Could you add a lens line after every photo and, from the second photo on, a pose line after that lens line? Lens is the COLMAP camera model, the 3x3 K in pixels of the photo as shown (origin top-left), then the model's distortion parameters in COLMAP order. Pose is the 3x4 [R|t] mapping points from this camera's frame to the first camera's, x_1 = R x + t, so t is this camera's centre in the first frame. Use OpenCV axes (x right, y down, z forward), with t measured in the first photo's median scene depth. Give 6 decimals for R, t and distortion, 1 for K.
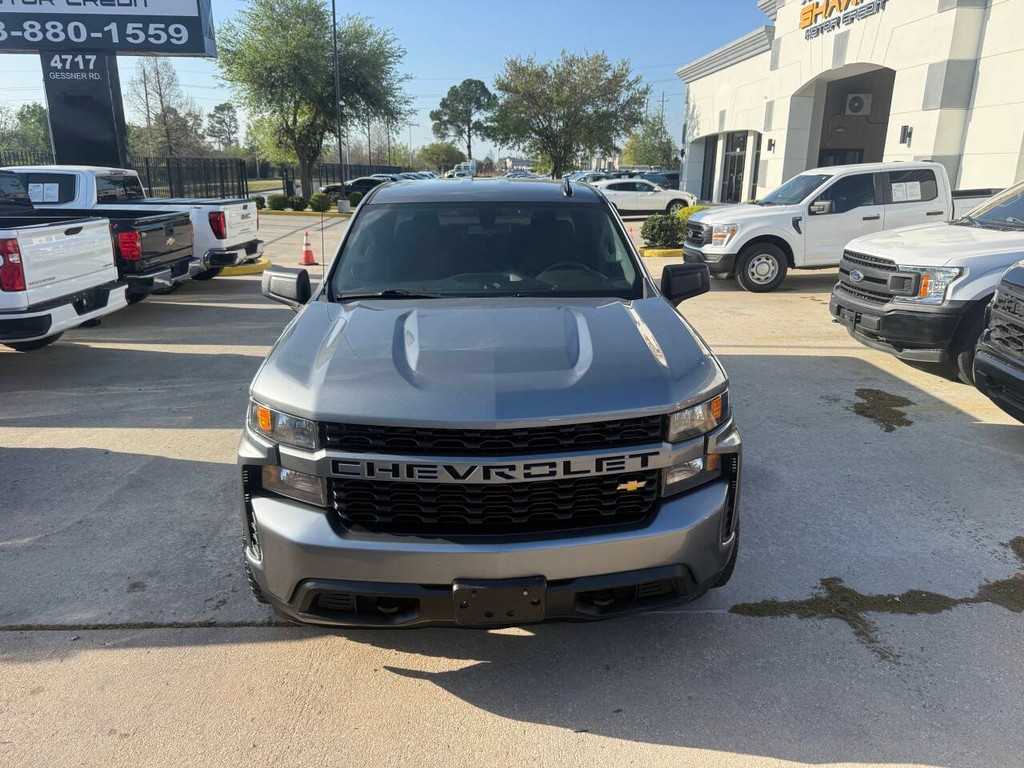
lens RADIAL K [[725.2, 0, 516.4], [0, 725.2, 382.1], [0, 0, 1]] dist [0.019704, -0.014054]
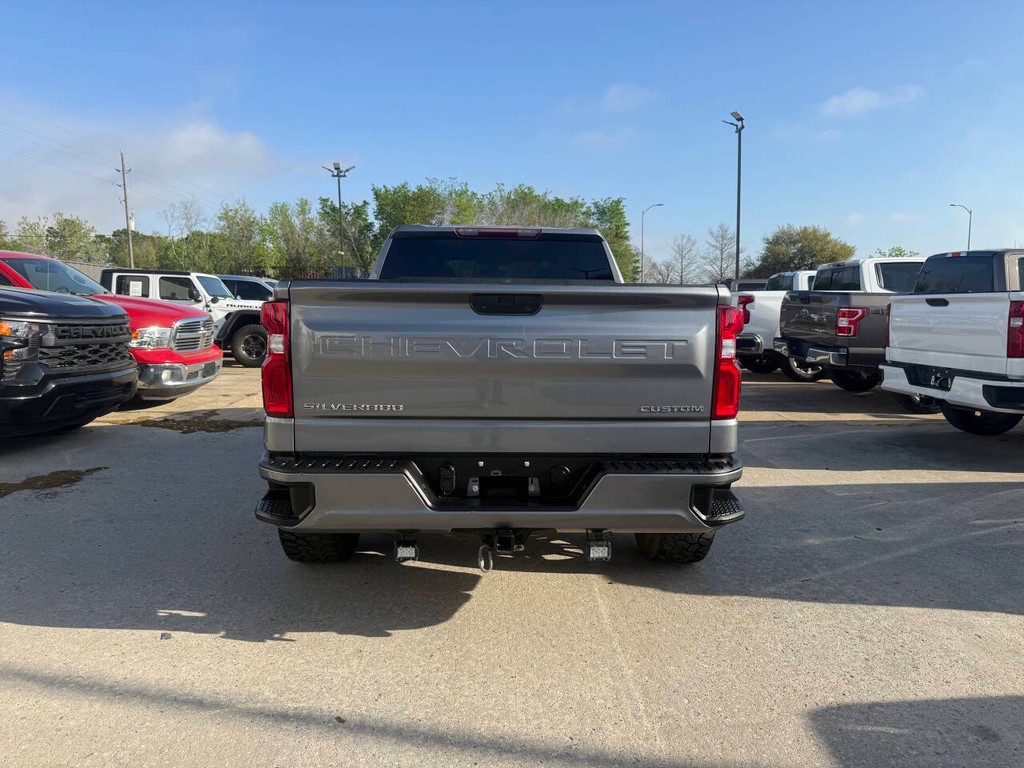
lens RADIAL K [[718.2, 0, 505.9], [0, 718.2, 380.0], [0, 0, 1]] dist [0.063030, -0.076912]
pose [[-0.999758, -0.009257, 0.019966, -0.035676], [-0.001188, 0.928610, 0.371055, -0.206121], [-0.021976, 0.370942, -0.928396, 0.911194]]
